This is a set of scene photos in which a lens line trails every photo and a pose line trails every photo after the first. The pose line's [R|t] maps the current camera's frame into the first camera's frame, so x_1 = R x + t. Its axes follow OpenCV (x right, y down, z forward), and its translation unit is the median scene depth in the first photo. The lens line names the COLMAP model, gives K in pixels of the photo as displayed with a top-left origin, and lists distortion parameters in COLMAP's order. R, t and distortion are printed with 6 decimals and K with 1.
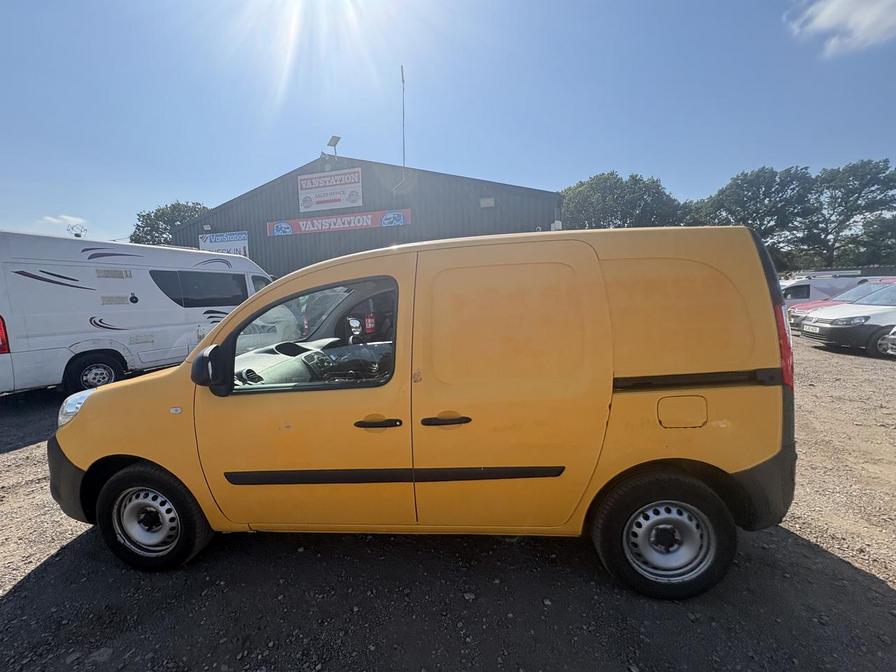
lens RADIAL K [[355.9, 0, 445.0], [0, 355.9, 335.5], [0, 0, 1]] dist [0.004259, -0.001455]
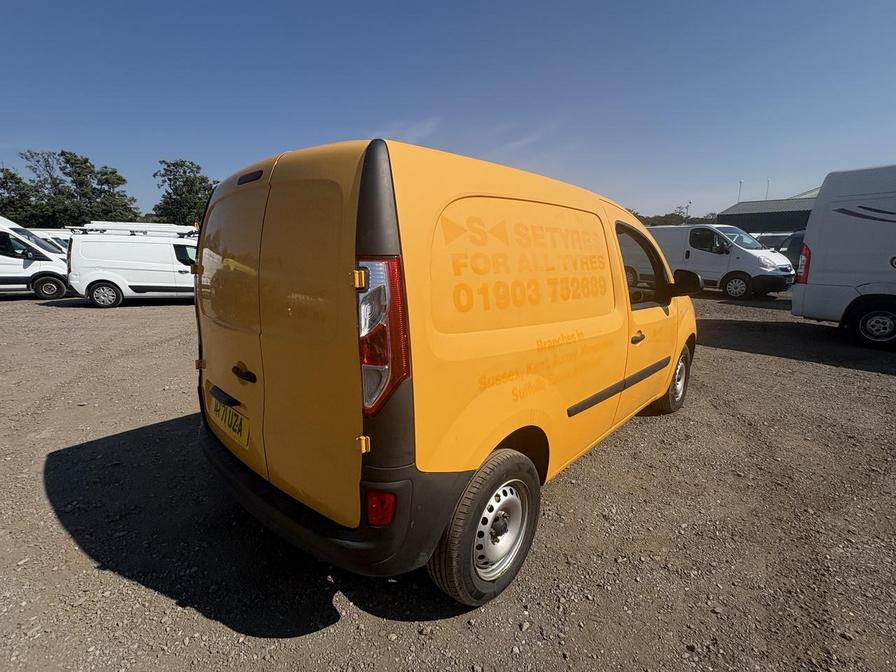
lens RADIAL K [[421.3, 0, 449.5], [0, 421.3, 335.2], [0, 0, 1]] dist [0.001792, -0.001966]
pose [[-0.580567, 0.192323, -0.791172, 0.462050], [-0.065283, 0.957579, 0.280679, -0.082860], [0.811591, 0.214604, -0.543384, 0.706925]]
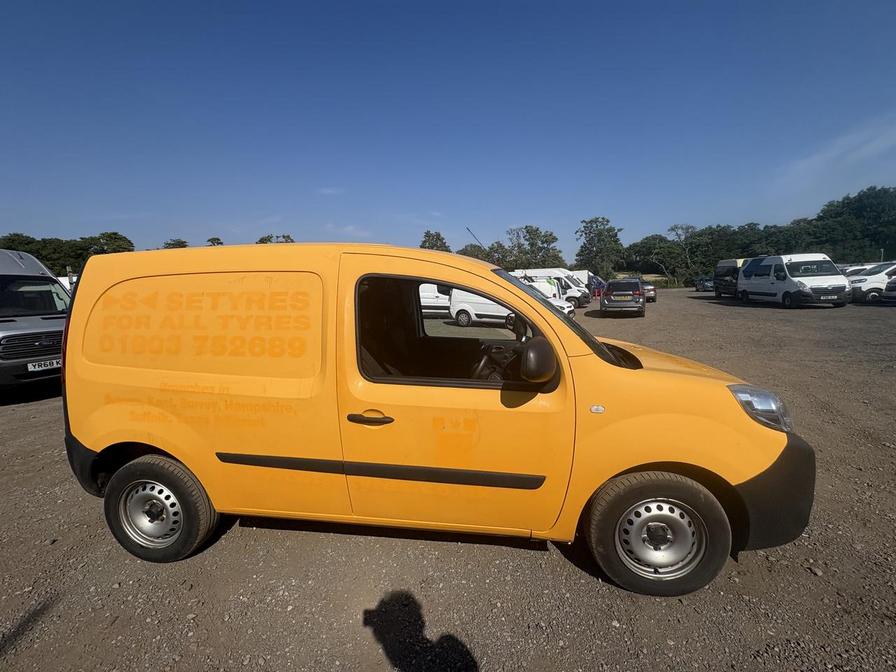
lens RADIAL K [[355.9, 0, 451.8], [0, 355.9, 336.8], [0, 0, 1]] dist [0.004259, -0.001455]
pose [[-0.997746, 0.060675, 0.028674, -0.120904], [0.065689, 0.970430, 0.232273, -0.099466], [-0.013733, 0.233633, -0.972228, 0.912362]]
